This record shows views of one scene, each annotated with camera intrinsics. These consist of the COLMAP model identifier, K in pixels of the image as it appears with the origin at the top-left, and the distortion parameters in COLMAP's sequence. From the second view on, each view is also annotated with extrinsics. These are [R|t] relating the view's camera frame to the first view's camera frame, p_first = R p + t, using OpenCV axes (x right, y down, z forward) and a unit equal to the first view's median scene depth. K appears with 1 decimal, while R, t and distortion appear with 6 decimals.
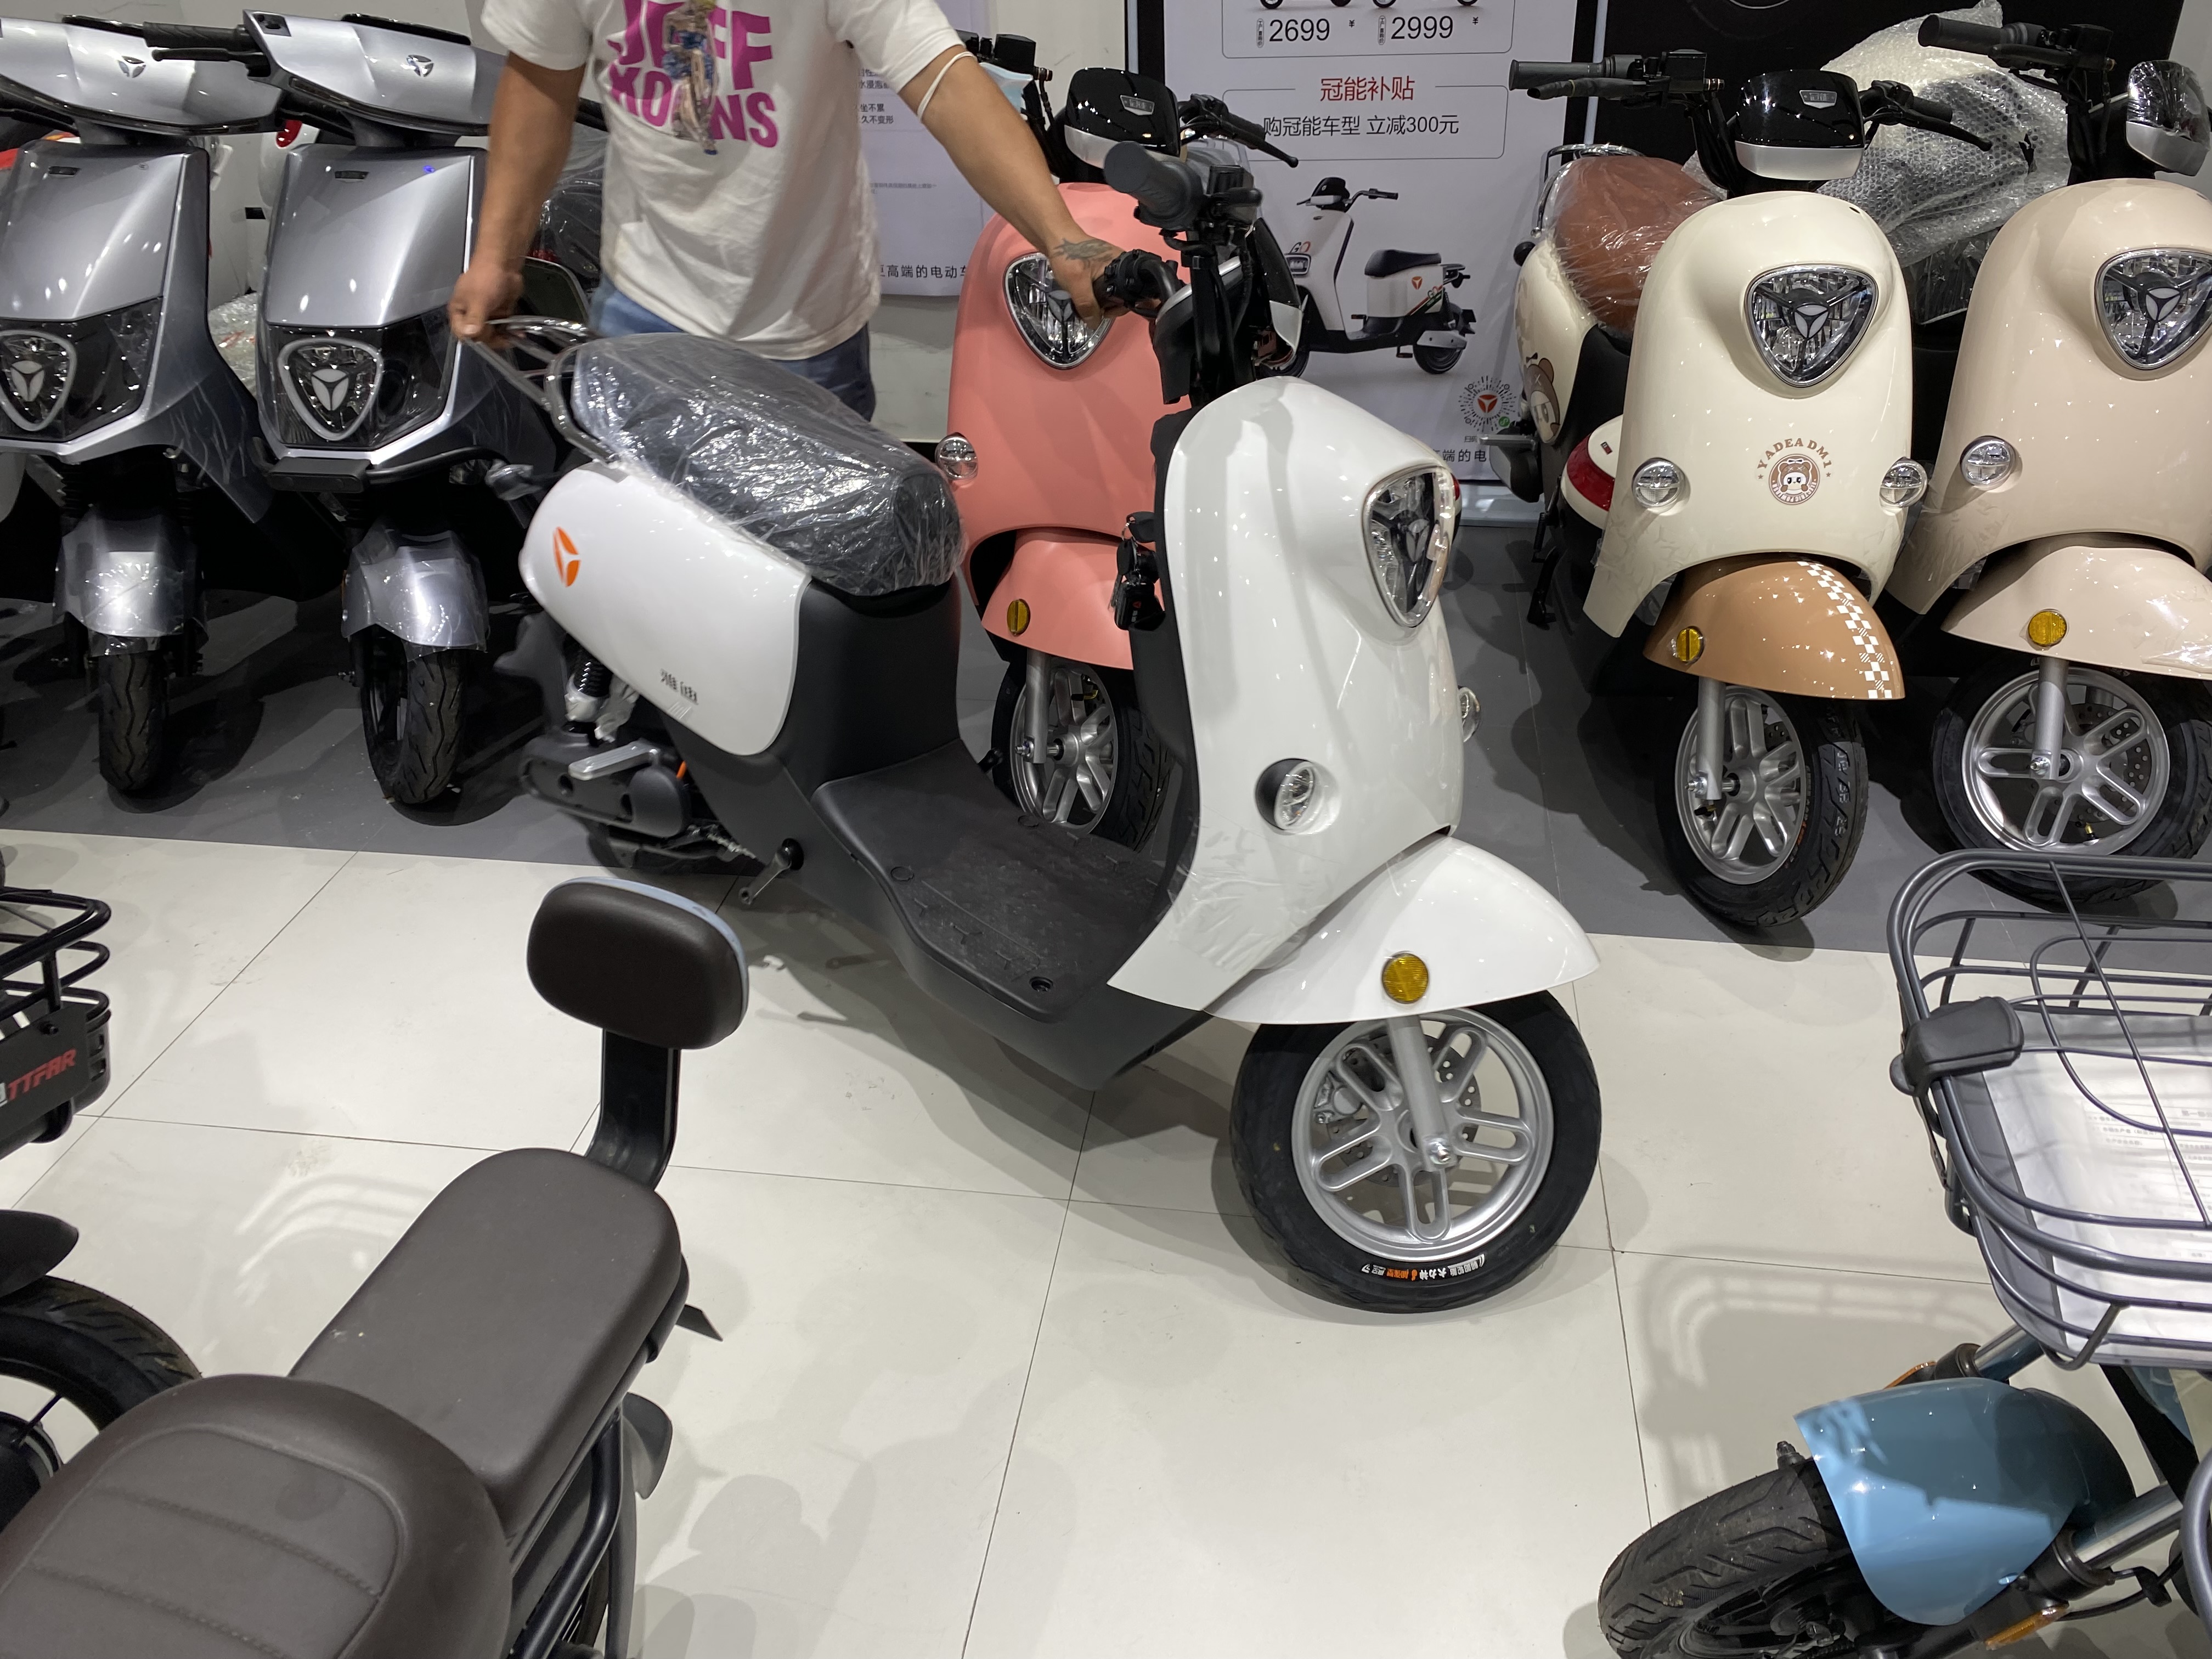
lens RADIAL K [[1665.2, 0, 1104.7], [0, 1665.2, 832.0], [0, 0, 1]] dist [-0.011818, 0.001726]
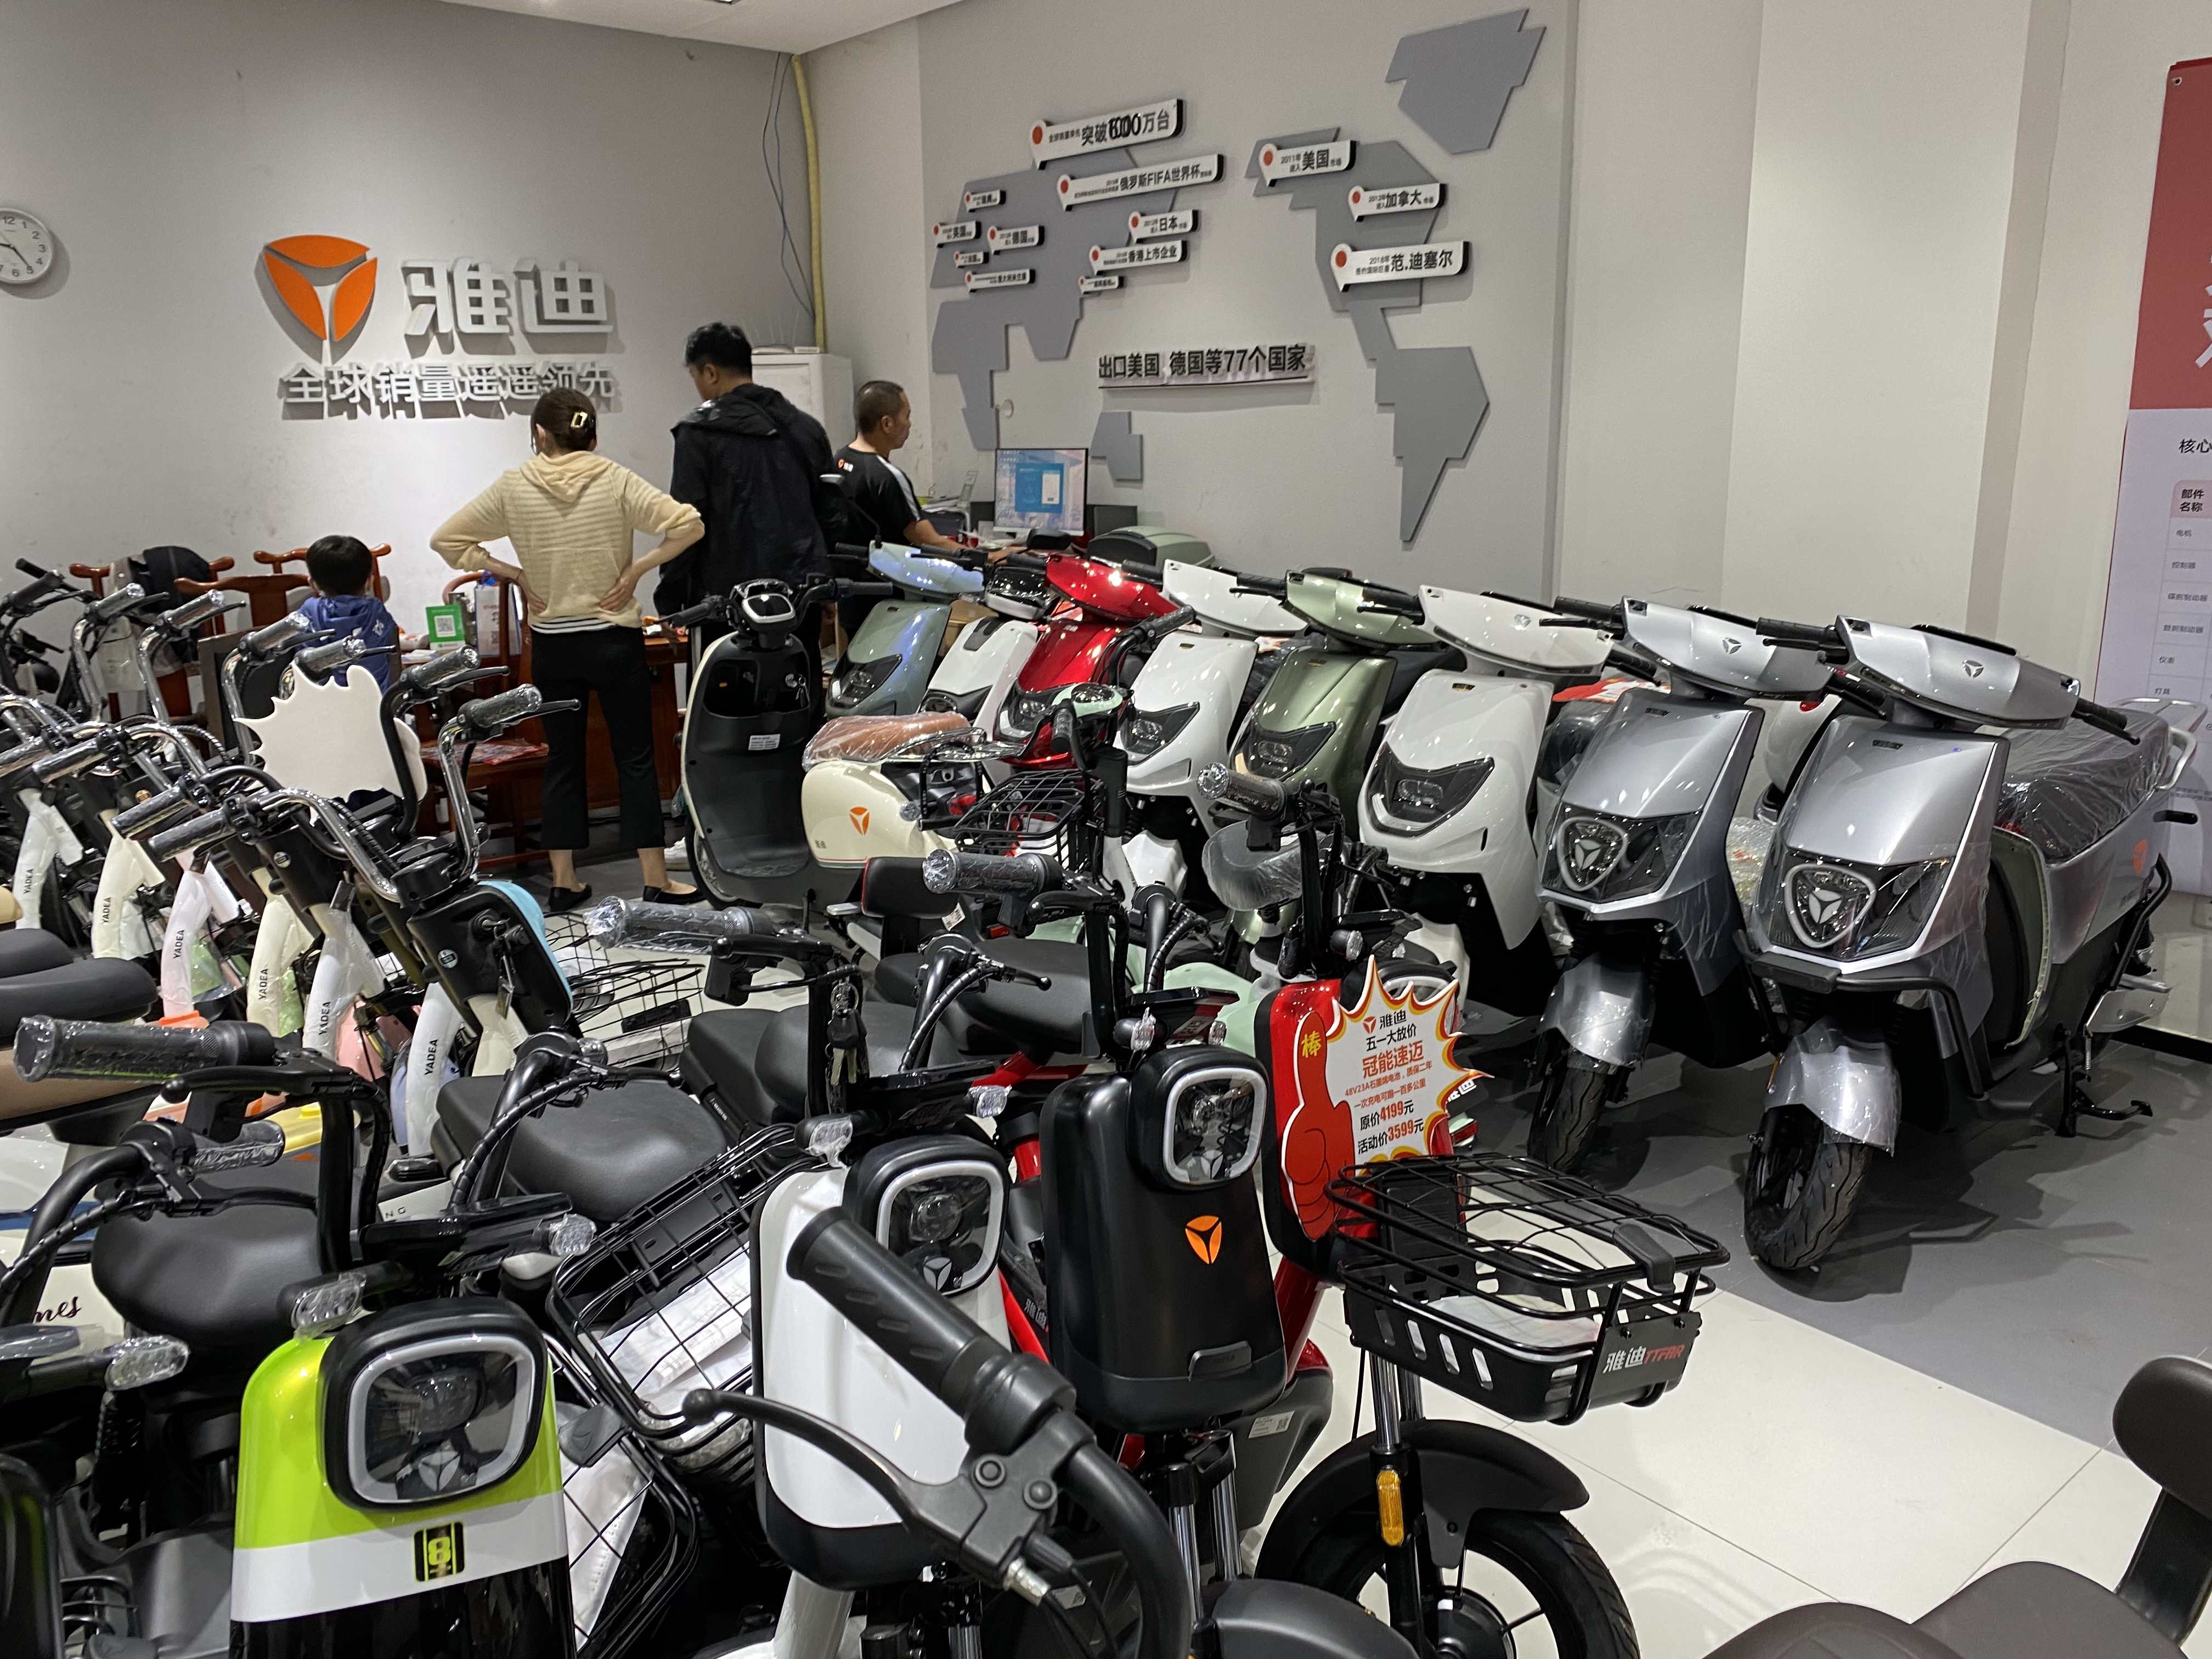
lens RADIAL K [[1665.2, 0, 1107.8], [0, 1665.2, 821.3], [0, 0, 1]] dist [-0.011818, 0.001726]
pose [[0.743840, 0.161385, -0.648581, -0.083066], [-0.353958, 0.918273, -0.177453, 0.069382], [0.566936, 0.361567, 0.740171, -0.193311]]
